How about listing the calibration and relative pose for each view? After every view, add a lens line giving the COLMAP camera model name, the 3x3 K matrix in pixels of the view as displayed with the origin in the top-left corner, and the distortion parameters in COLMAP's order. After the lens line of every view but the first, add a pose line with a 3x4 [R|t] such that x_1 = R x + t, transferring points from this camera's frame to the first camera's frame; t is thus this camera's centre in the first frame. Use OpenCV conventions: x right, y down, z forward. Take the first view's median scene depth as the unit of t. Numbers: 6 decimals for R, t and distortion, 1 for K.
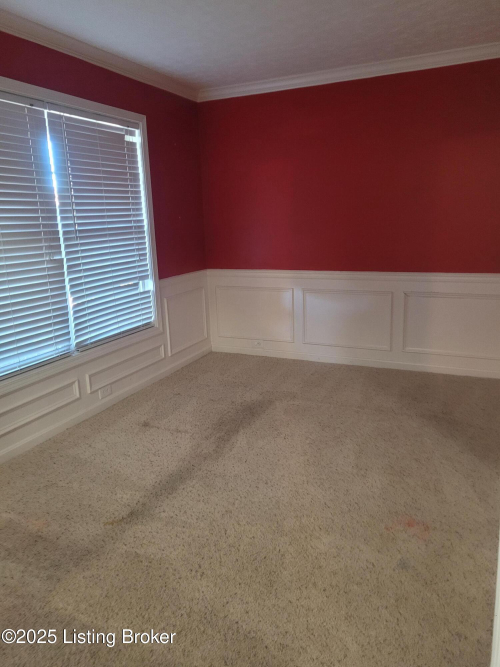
lens RADIAL K [[501.2, 0, 249.7], [0, 501.2, 332.7], [0, 0, 1]] dist [0.049086, -0.022719]
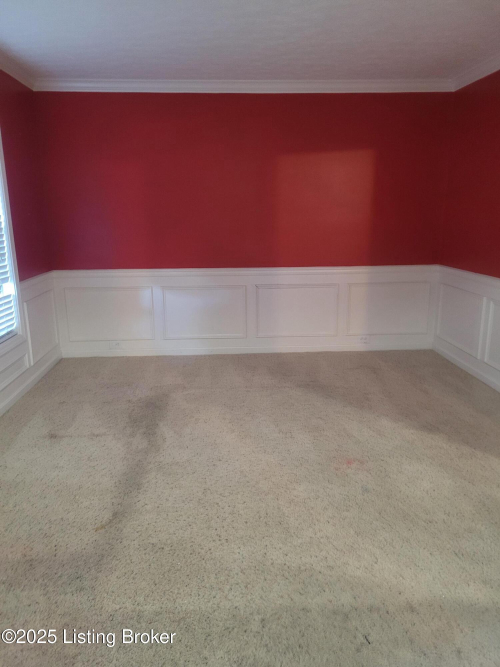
lens RADIAL K [[501.2, 0, 246.5], [0, 501.2, 333.9], [0, 0, 1]] dist [0.049086, -0.022719]
pose [[0.882684, -0.088224, 0.461612, -0.295110], [0.091338, 0.995697, 0.015645, 0.012557], [-0.461006, 0.028353, 0.886944, 0.003766]]
